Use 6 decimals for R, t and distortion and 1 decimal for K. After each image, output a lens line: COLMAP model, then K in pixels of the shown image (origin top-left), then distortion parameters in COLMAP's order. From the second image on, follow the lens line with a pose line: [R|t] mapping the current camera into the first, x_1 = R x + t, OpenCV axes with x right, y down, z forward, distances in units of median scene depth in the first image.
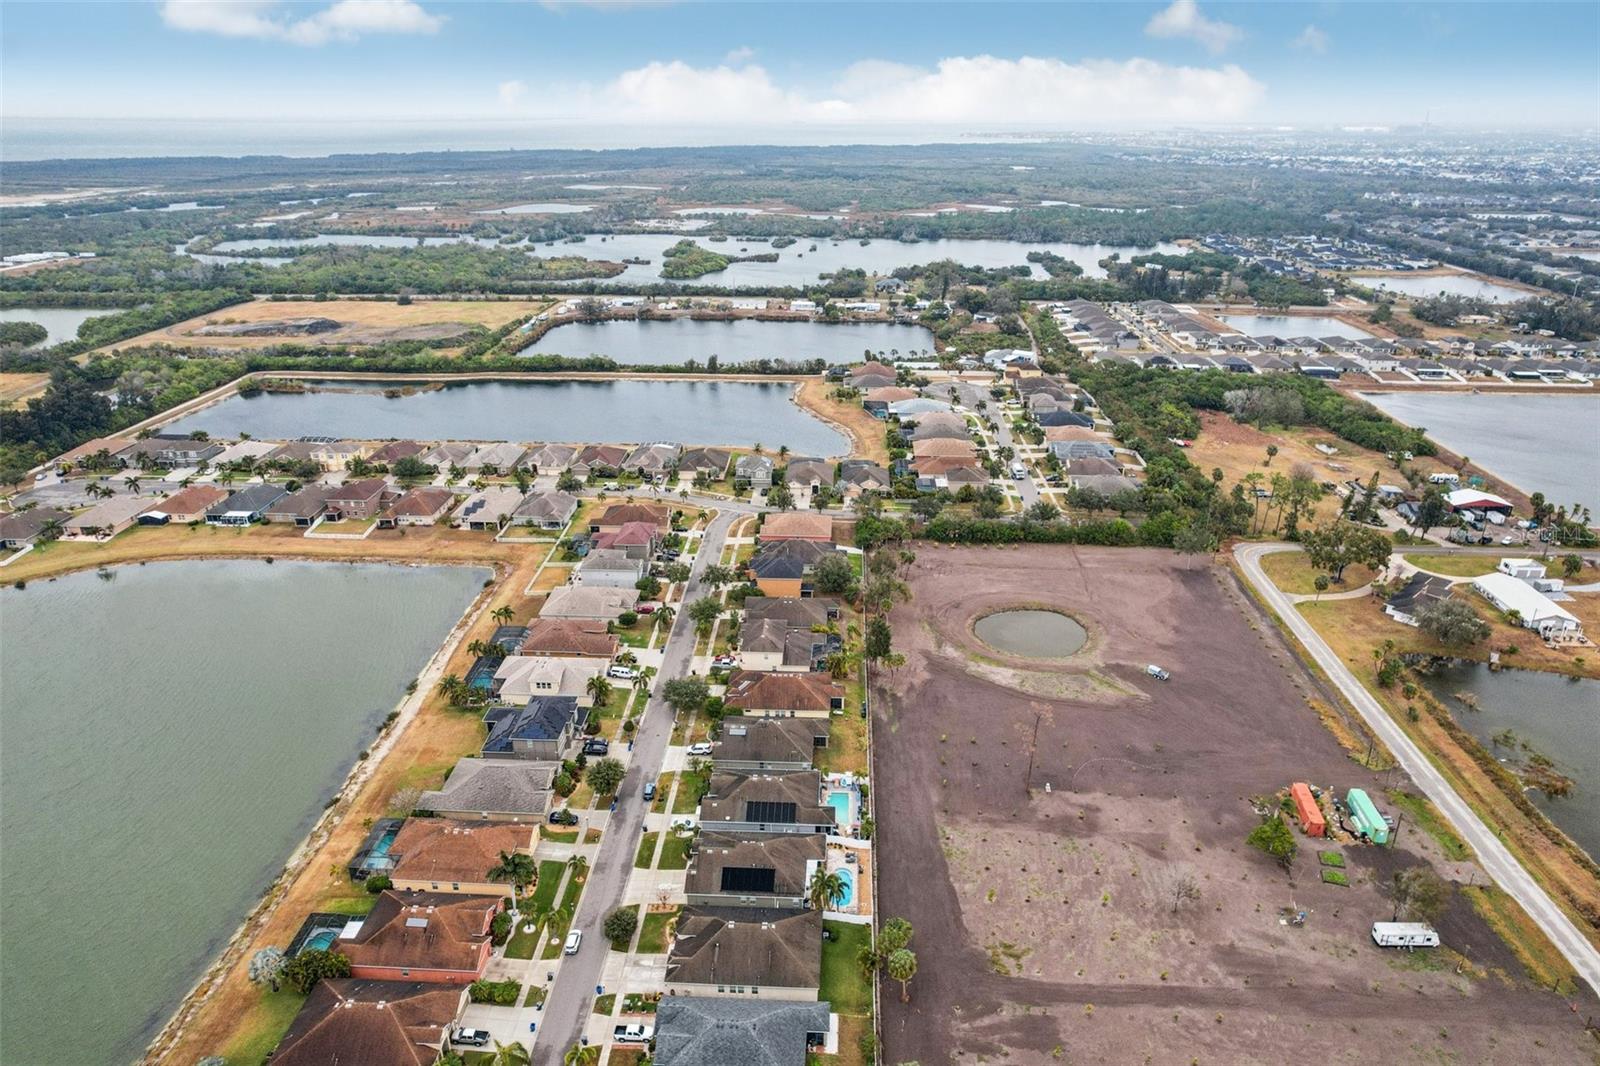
lens RADIAL K [[1017.9, 0, 800.0], [0, 1017.9, 533.0], [0, 0, 1]] dist [-0.056278, 0.045846]
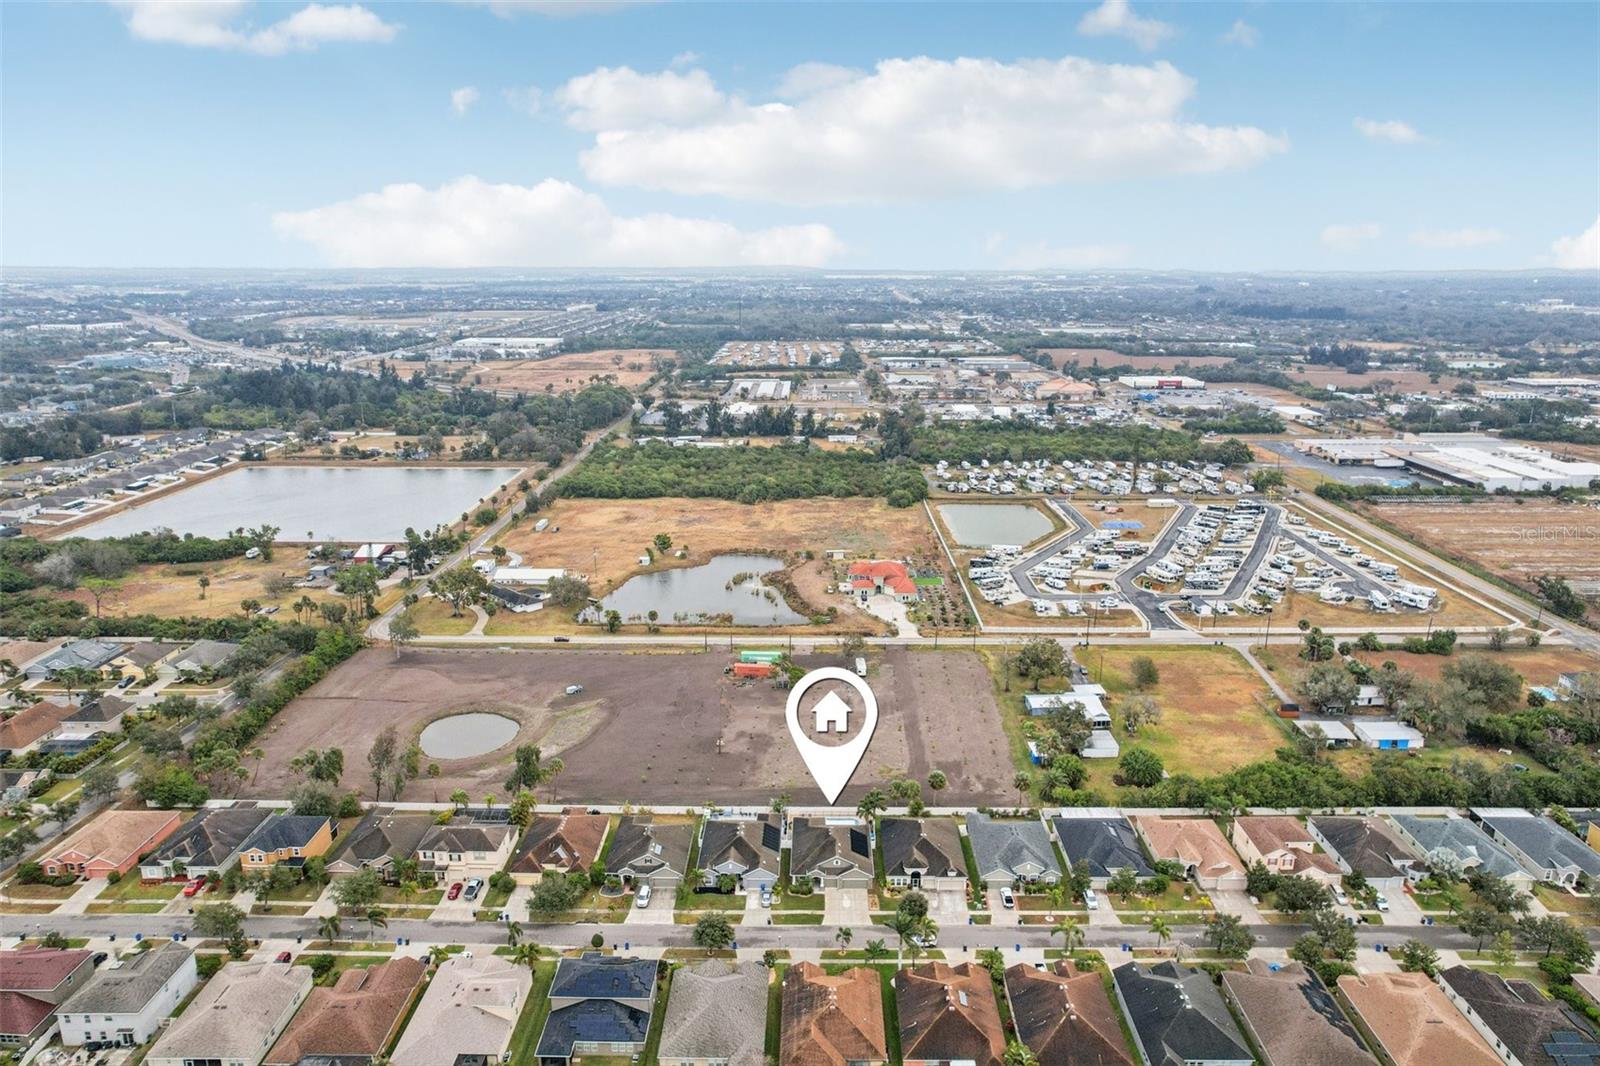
lens RADIAL K [[1045.9, 0, 827.1], [0, 1045.9, 512.9], [0, 0, 1]] dist [-0.054460, 0.002419]
pose [[-0.057442, -0.236557, 0.969918, -0.694355], [0.375732, 0.894970, 0.240529, -0.201060], [-0.924946, 0.378246, 0.037473, 0.476292]]
